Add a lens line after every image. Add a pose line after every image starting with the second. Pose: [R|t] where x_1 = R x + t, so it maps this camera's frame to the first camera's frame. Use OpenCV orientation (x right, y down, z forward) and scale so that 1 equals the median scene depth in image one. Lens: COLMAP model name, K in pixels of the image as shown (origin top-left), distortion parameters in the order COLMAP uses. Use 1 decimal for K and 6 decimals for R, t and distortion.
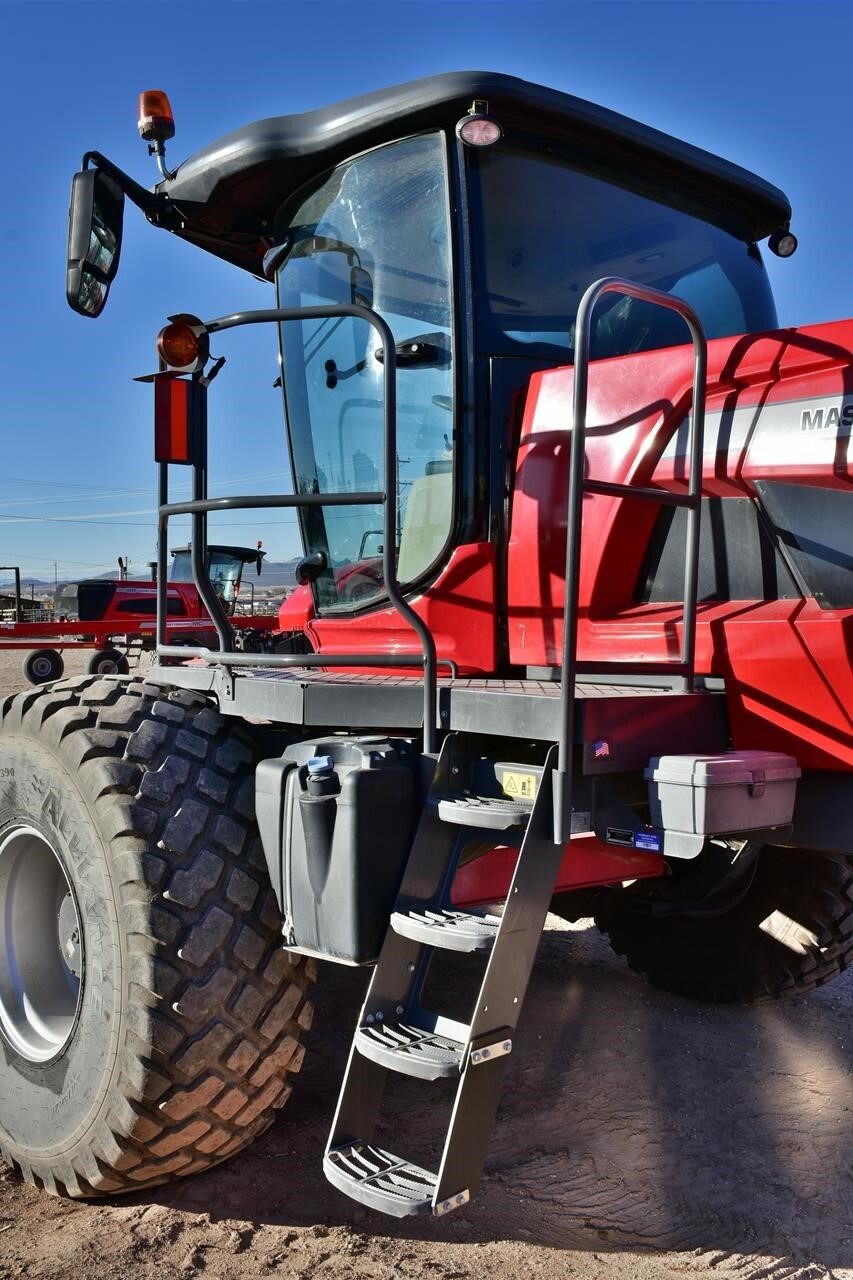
lens RADIAL K [[1308.1, 0, 425.5], [0, 1308.1, 668.1], [0, 0, 1]] dist [0.010941, 0.015155]
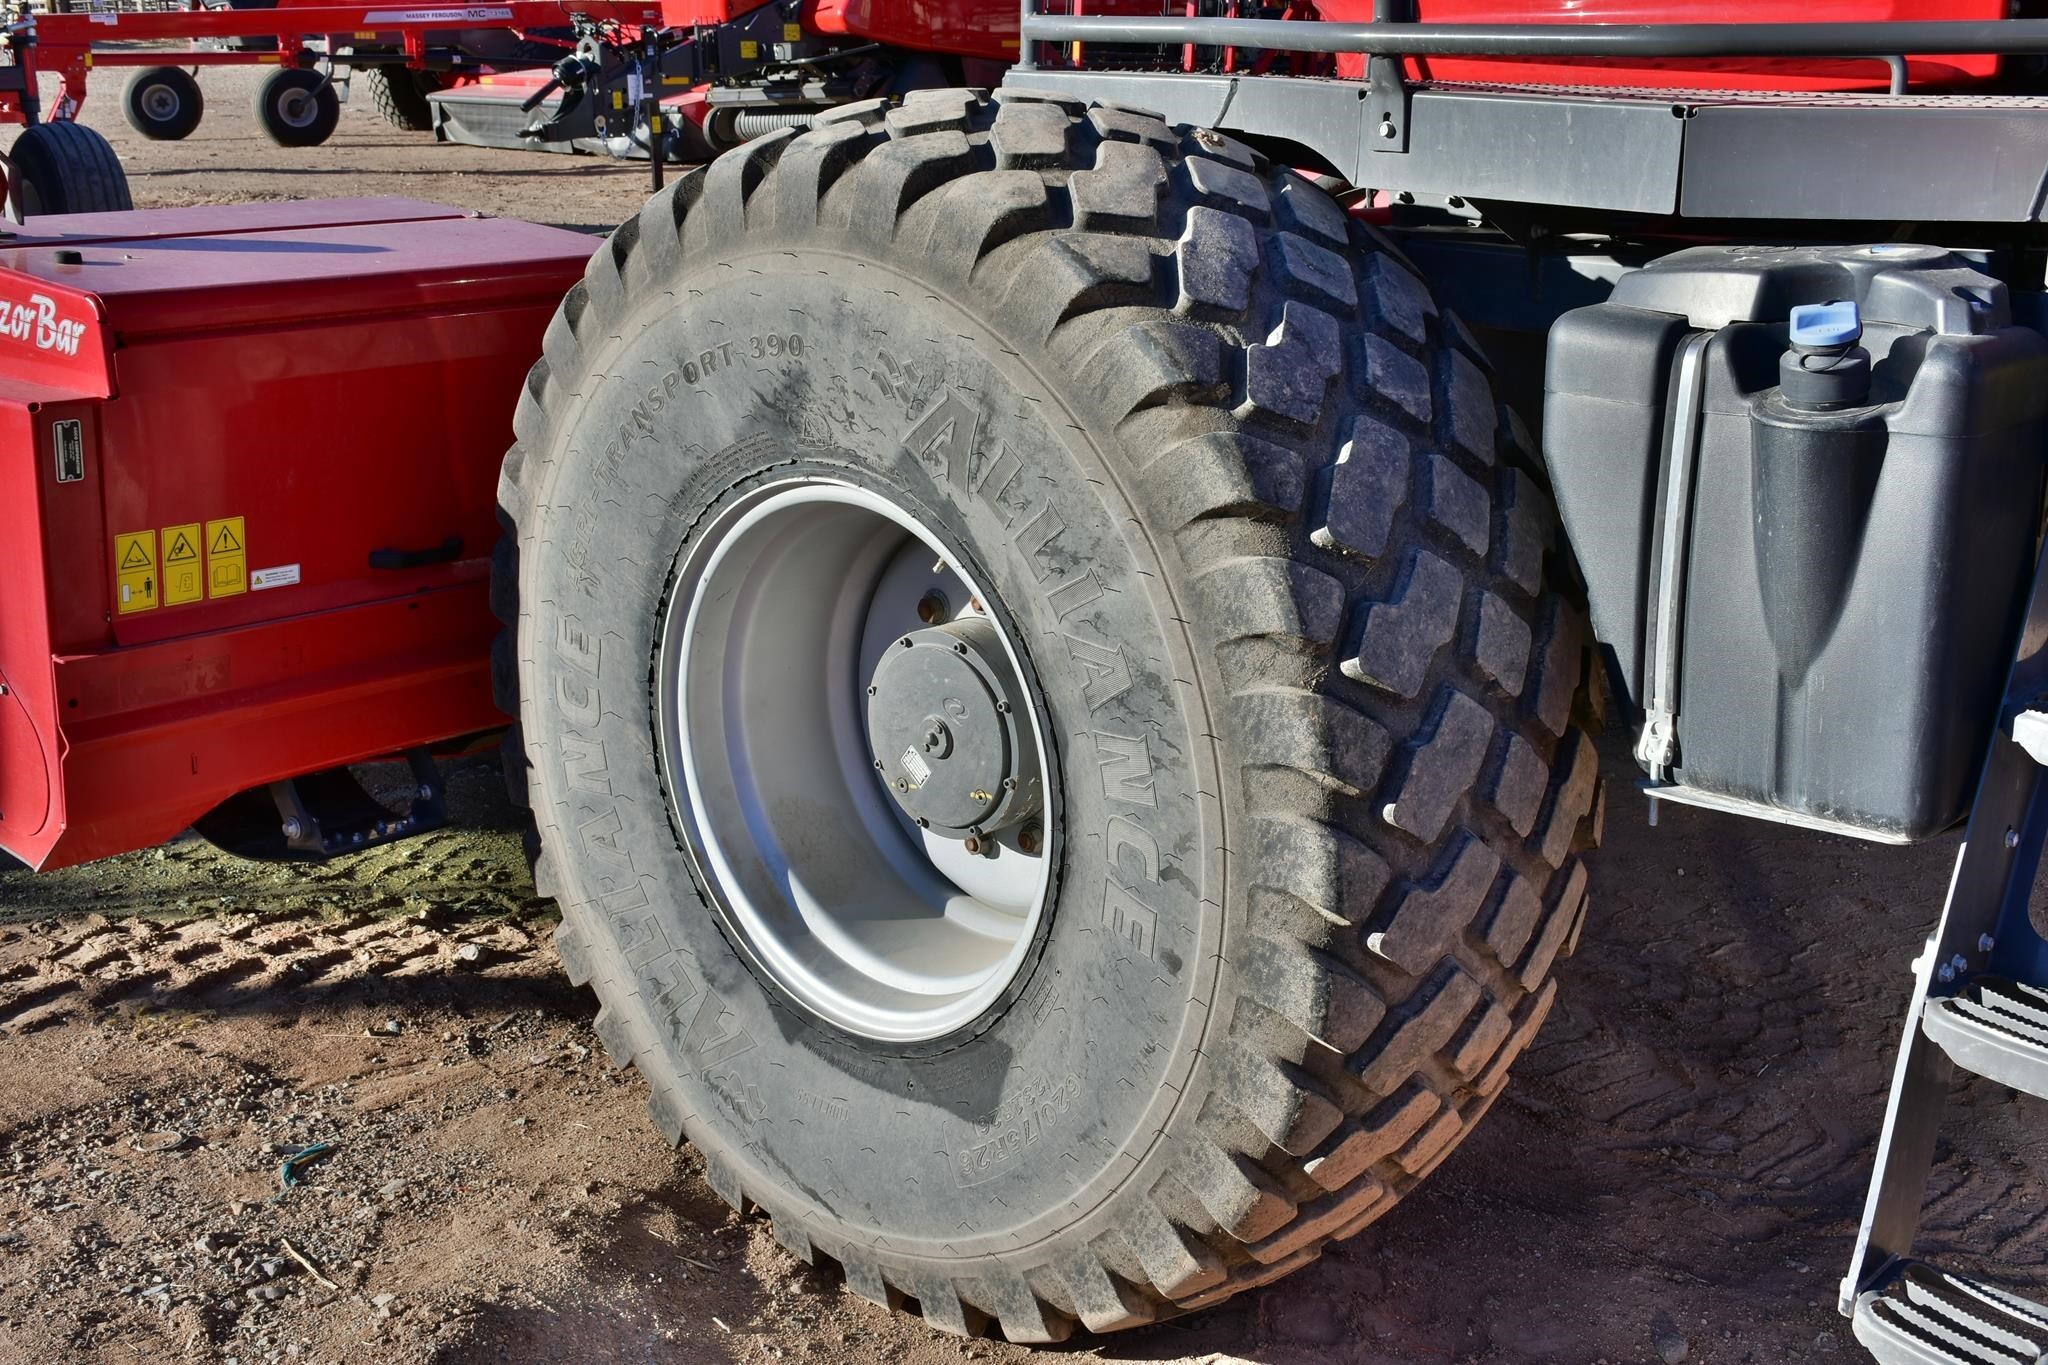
lens RADIAL K [[2328.8, 0, 1051.0], [0, 2328.8, 672.9], [0, 0, 1]] dist [0.006035, 0.004502]
pose [[0.995783, -0.026624, 0.087787, -0.336788], [0.005027, 0.971359, 0.237565, 0.010938], [-0.091597, -0.236122, 0.967397, 0.334626]]
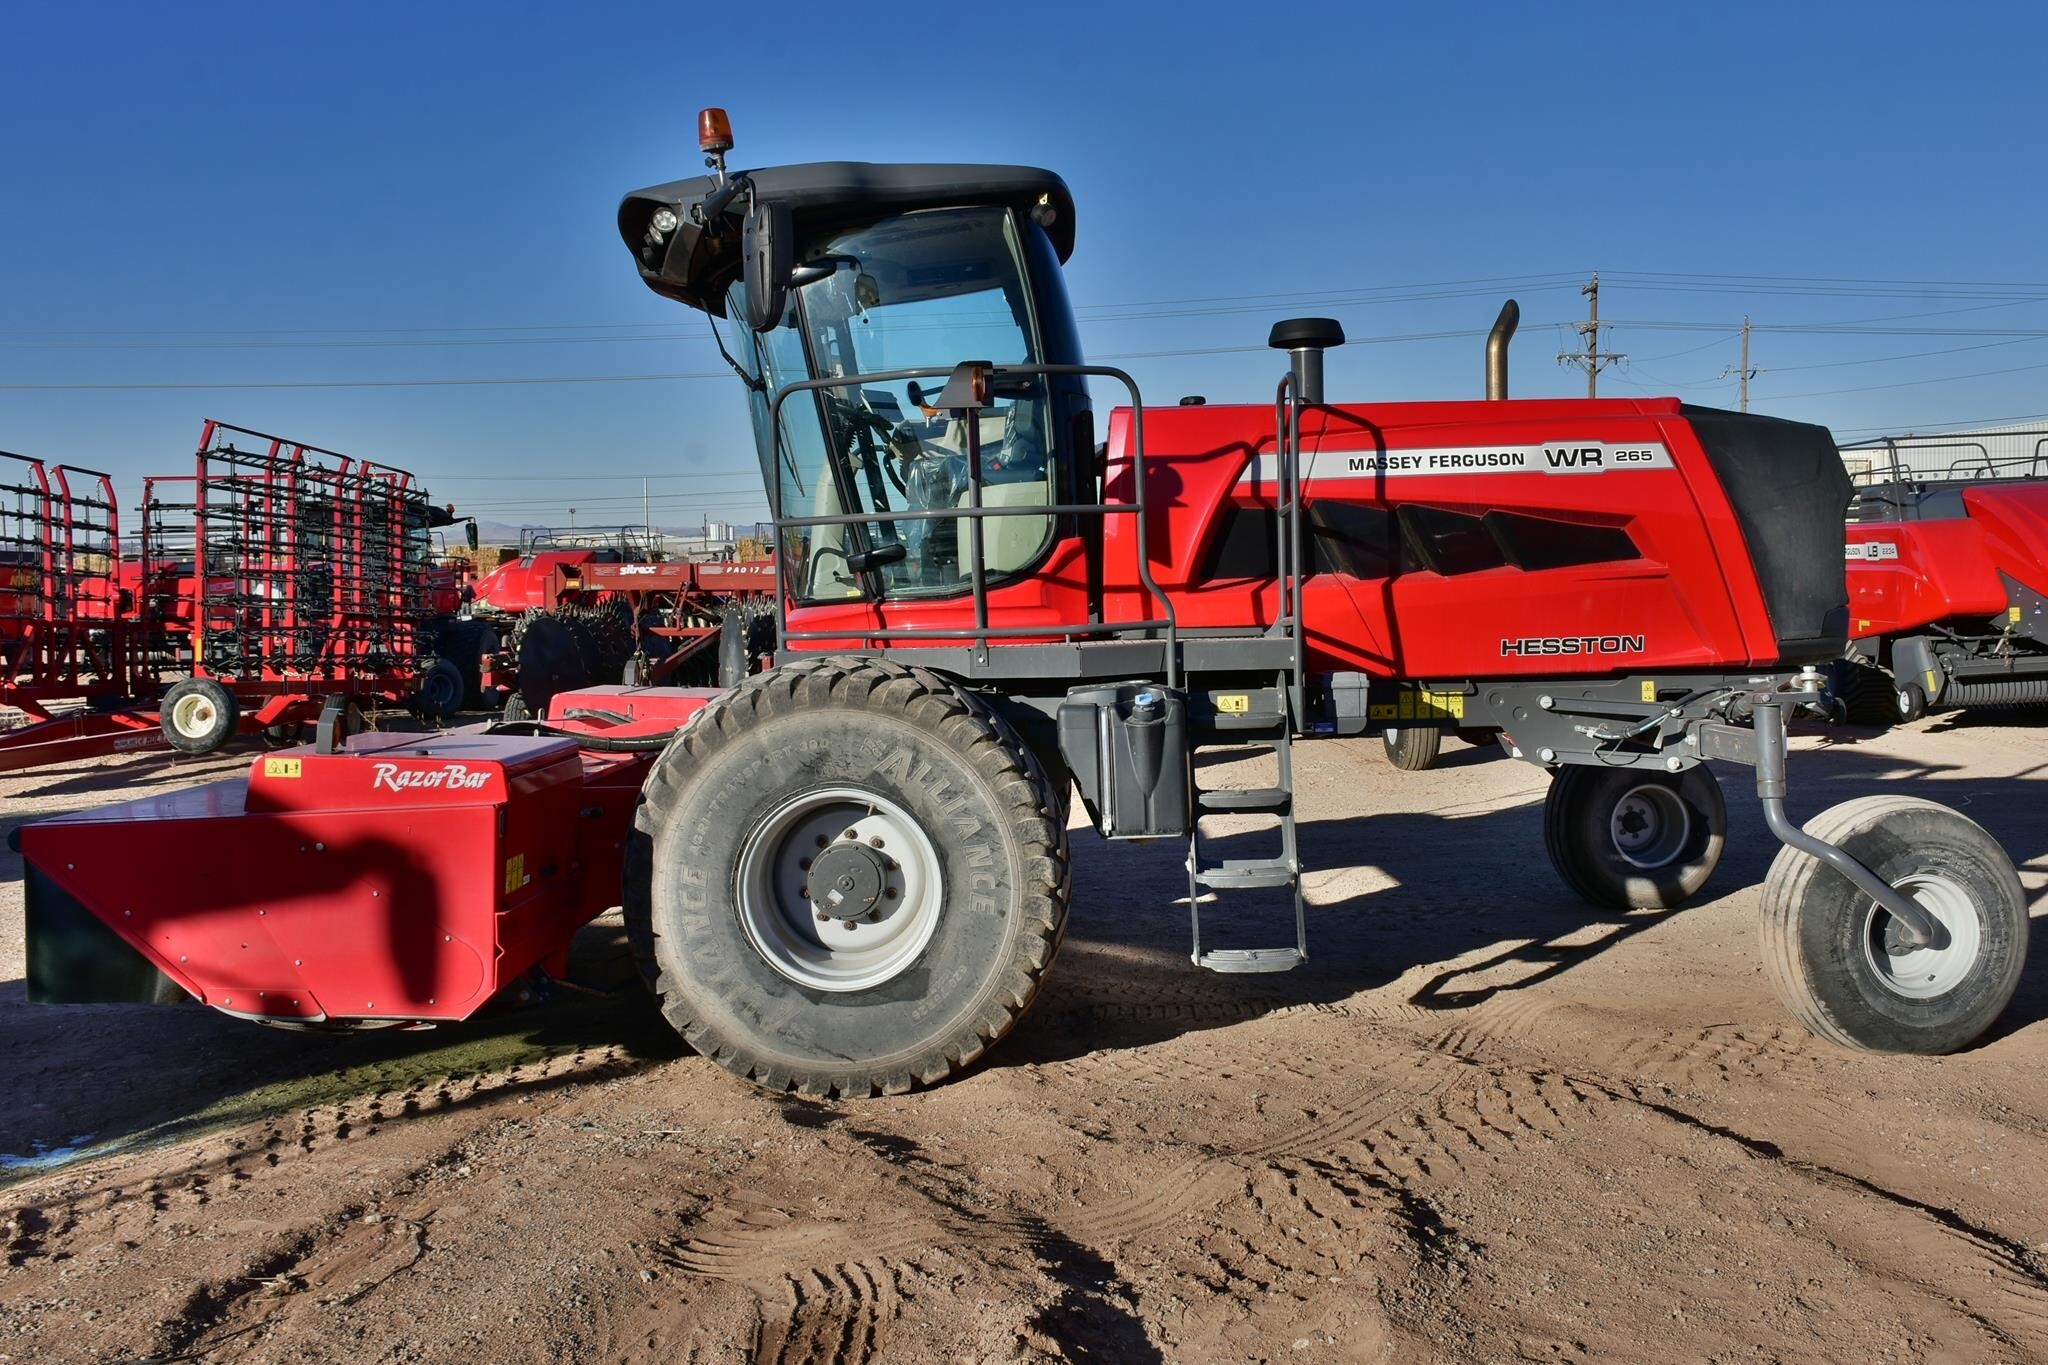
lens RADIAL K [[2092.9, 0, 1024.0], [0, 2092.9, 682.5], [0, 0, 1]] dist [0.010941, 0.015155]
pose [[0.674807, -0.064043, 0.735211, -1.705236], [0.060973, 0.997660, 0.030940, -0.021376], [-0.735472, 0.023950, 0.677132, -0.404486]]
